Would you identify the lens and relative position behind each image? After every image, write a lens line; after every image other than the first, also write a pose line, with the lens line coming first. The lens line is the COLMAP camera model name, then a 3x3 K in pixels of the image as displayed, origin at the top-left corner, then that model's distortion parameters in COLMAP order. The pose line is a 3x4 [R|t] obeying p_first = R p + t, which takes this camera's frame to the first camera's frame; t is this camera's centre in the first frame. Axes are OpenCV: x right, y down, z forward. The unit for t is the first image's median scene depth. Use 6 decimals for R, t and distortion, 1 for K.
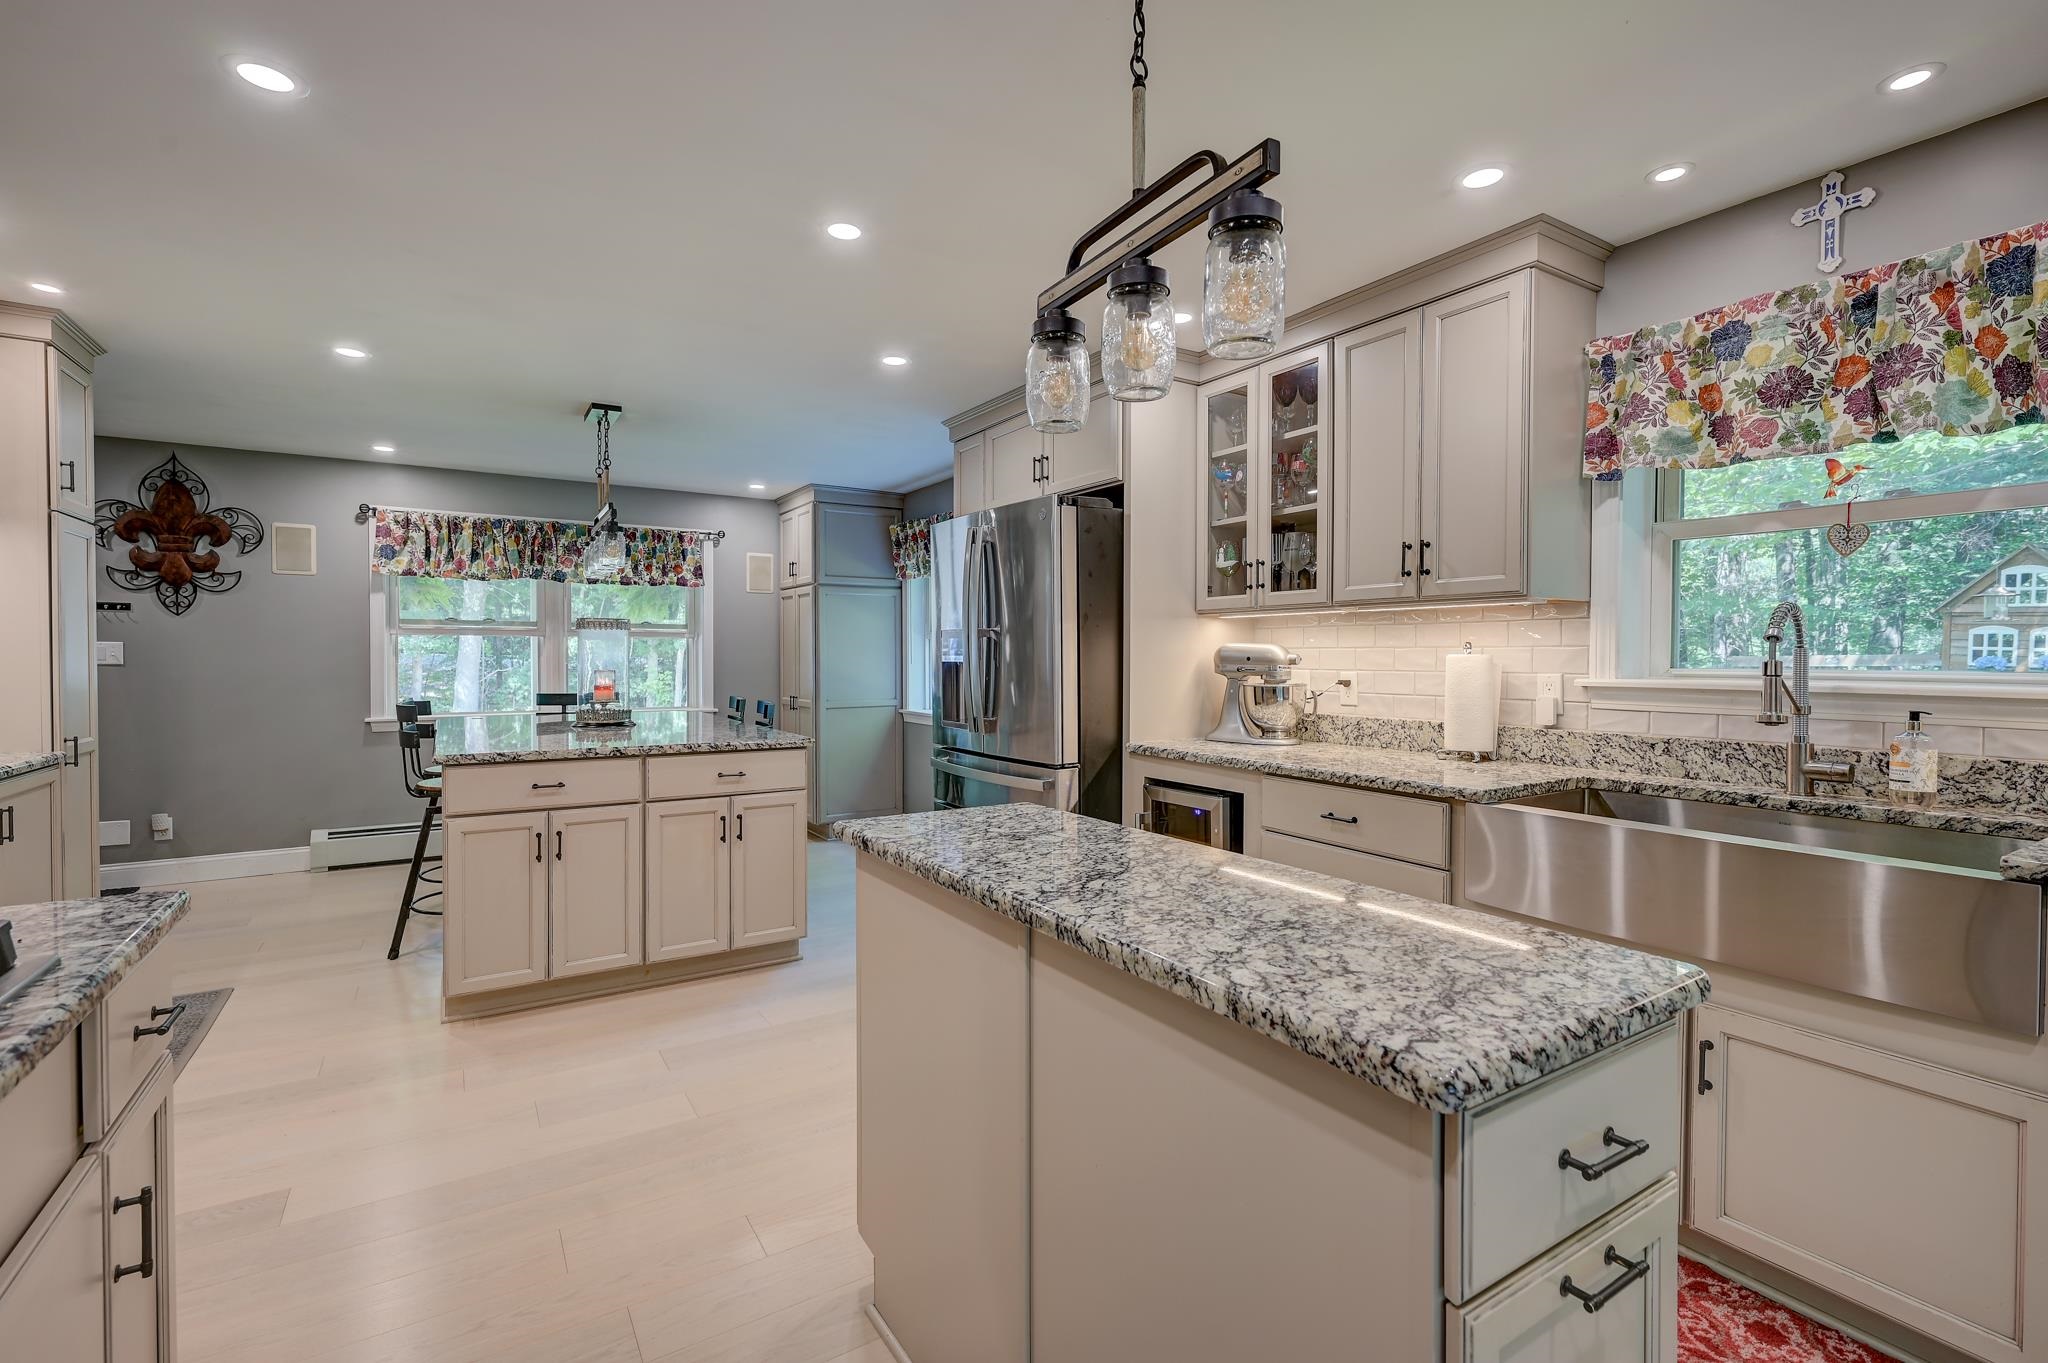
lens RADIAL K [[924.4, 0, 1055.5], [0, 924.4, 671.8], [0, 0, 1]] dist [-0.000962, 0.000175]
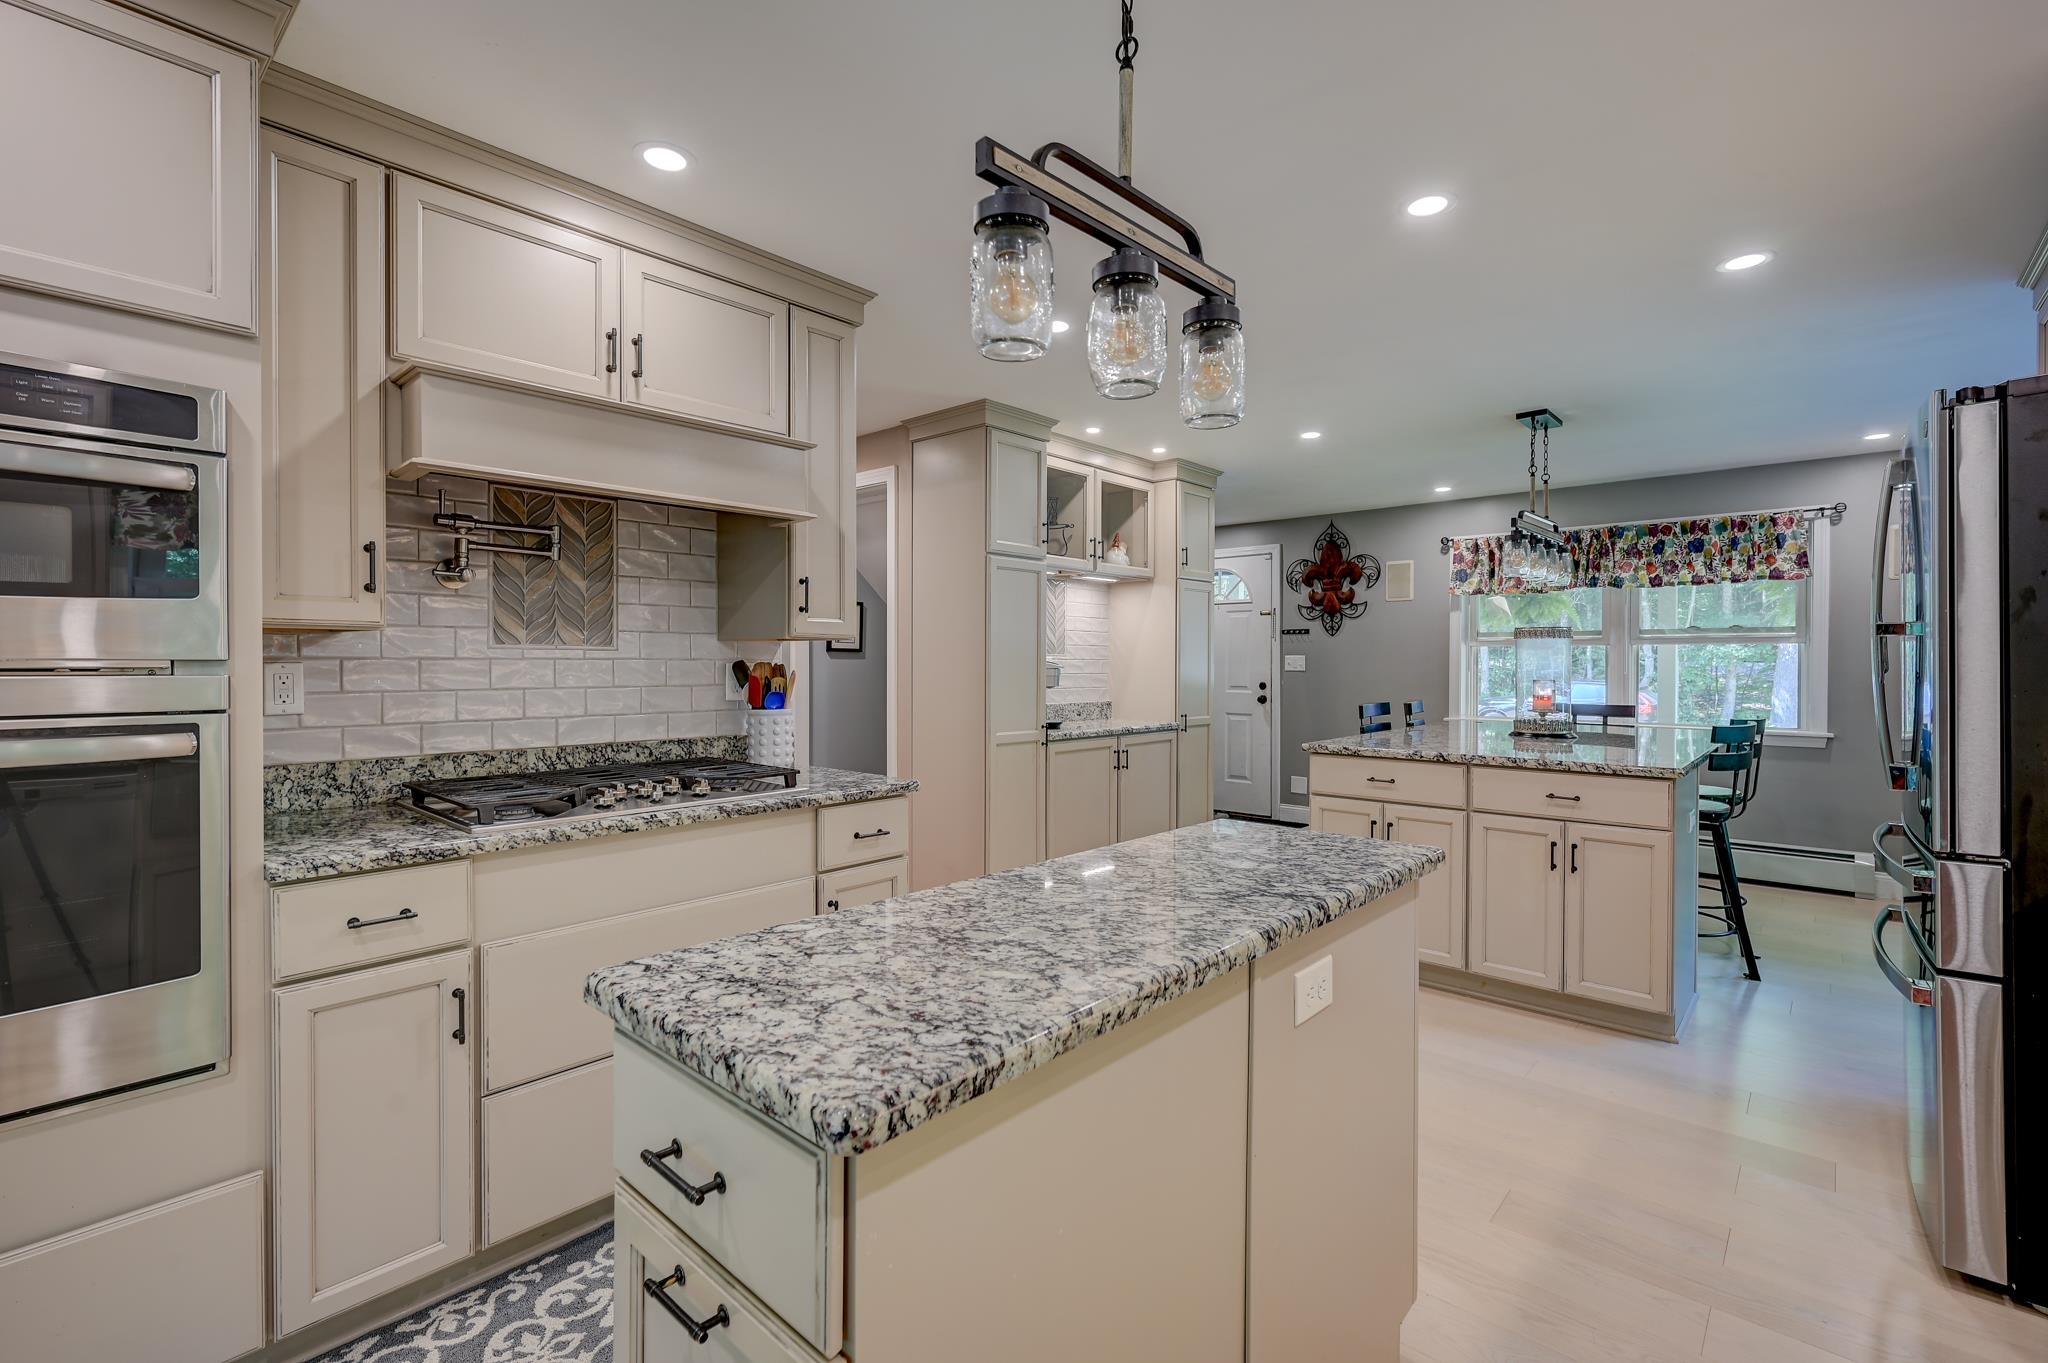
lens RADIAL K [[924.4, 0, 1014.9], [0, 924.4, 663.6], [0, 0, 1]] dist [-0.000962, 0.000175]
pose [[0.234816, -0.000681, -0.972040, 0.408889], [-0.017336, 0.999838, -0.004889, -0.005436], [0.971885, 0.017999, 0.234766, 0.275823]]
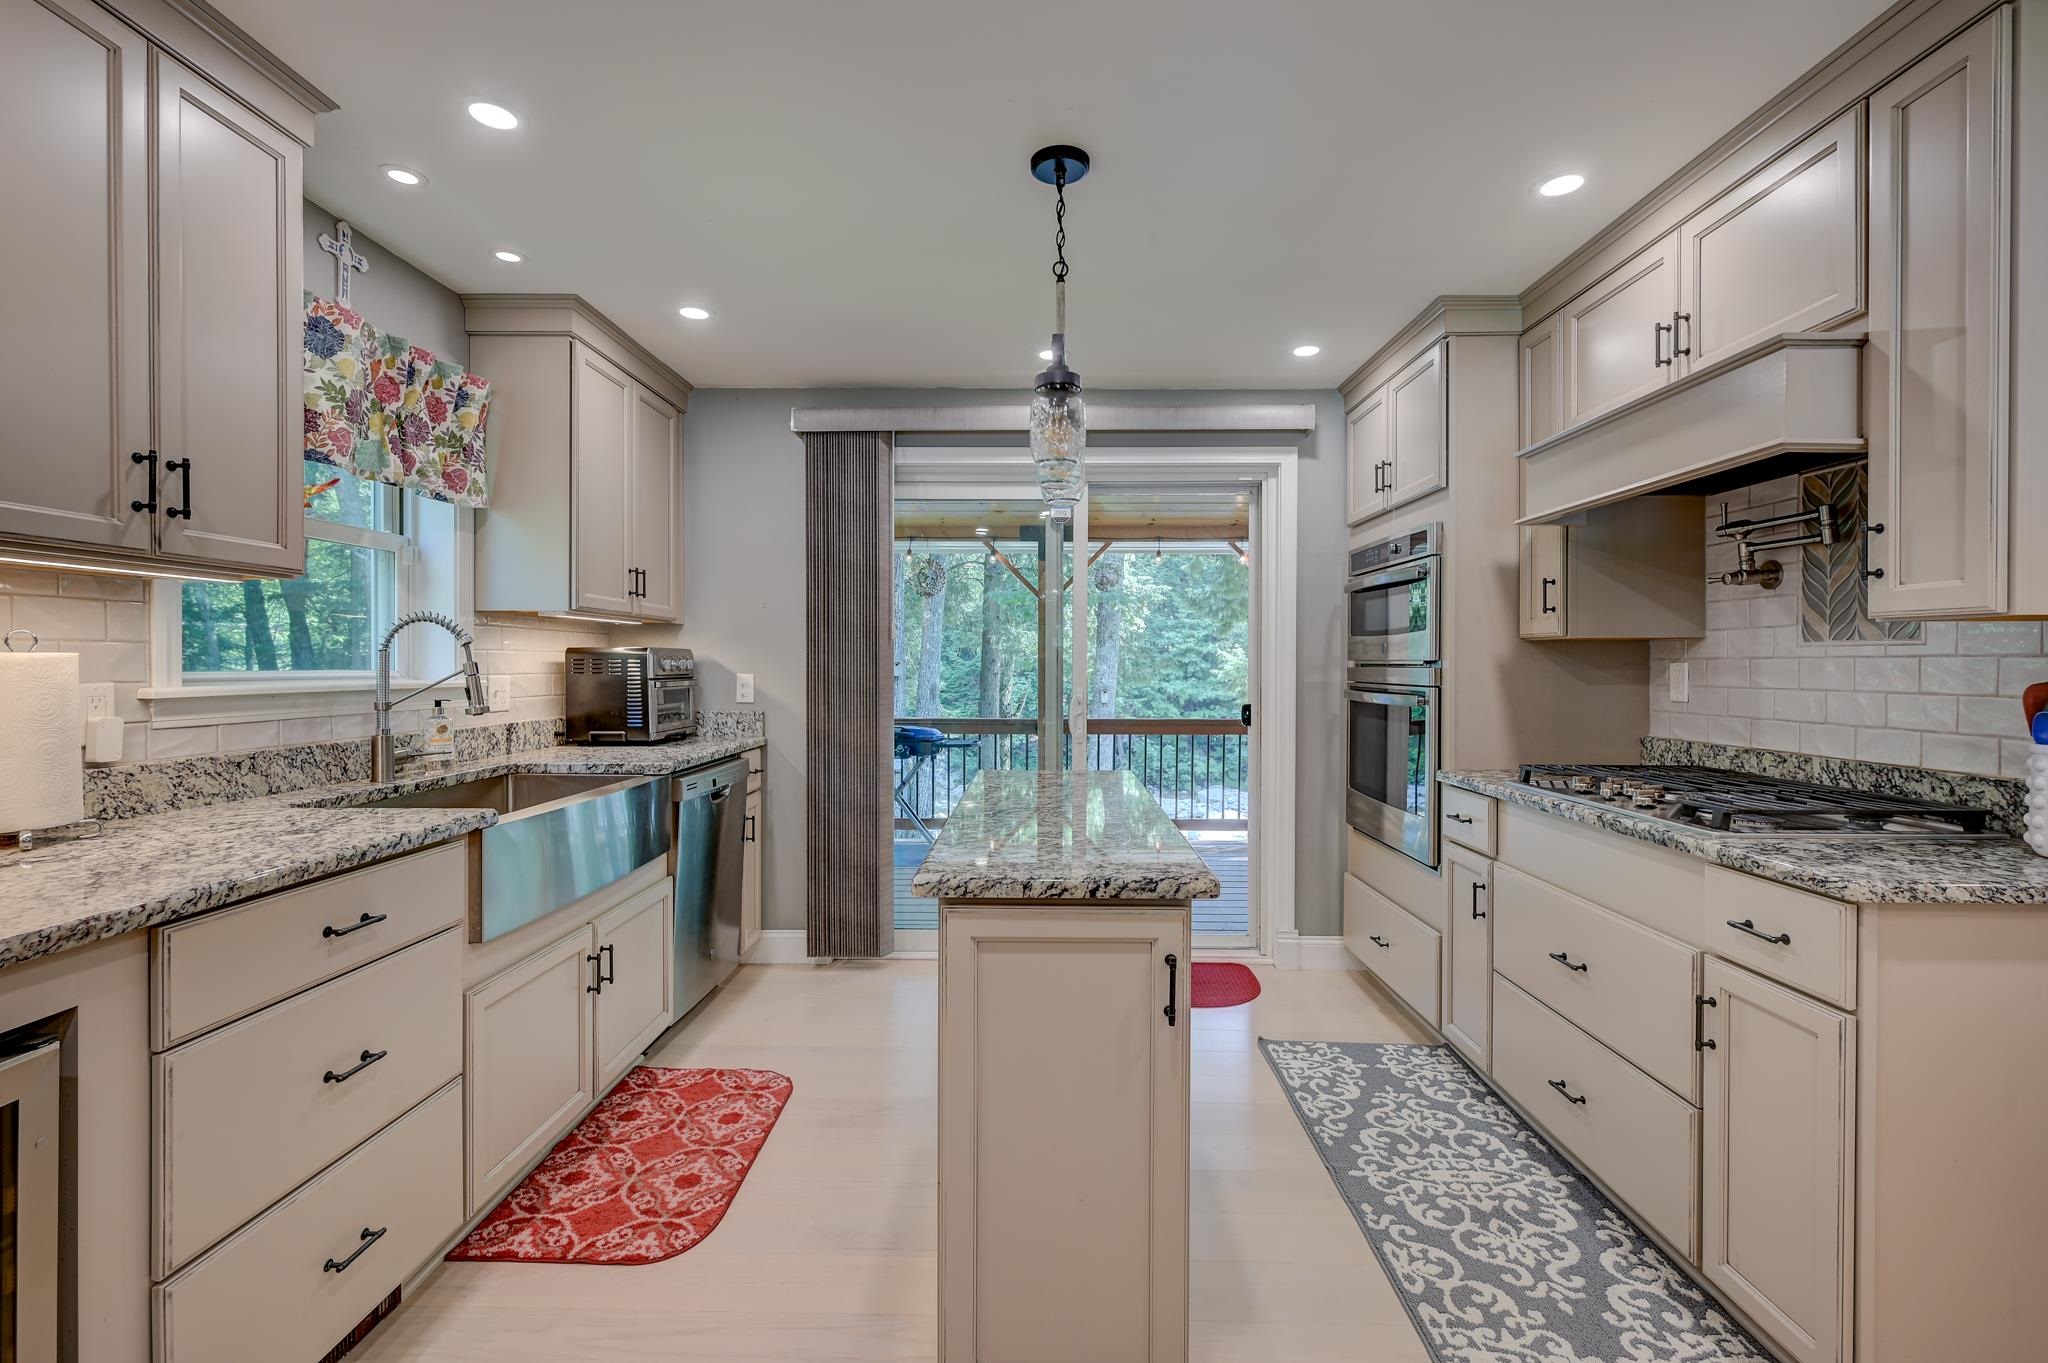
lens RADIAL K [[924.4, 0, 1024.2], [0, 924.4, 669.3], [0, 0, 1]] dist [-0.000962, 0.000175]
pose [[-0.816880, -0.008921, 0.576739, -0.305370], [0.005337, 0.999721, 0.023023, -0.015864], [-0.576783, 0.021885, -0.816604, 0.938302]]
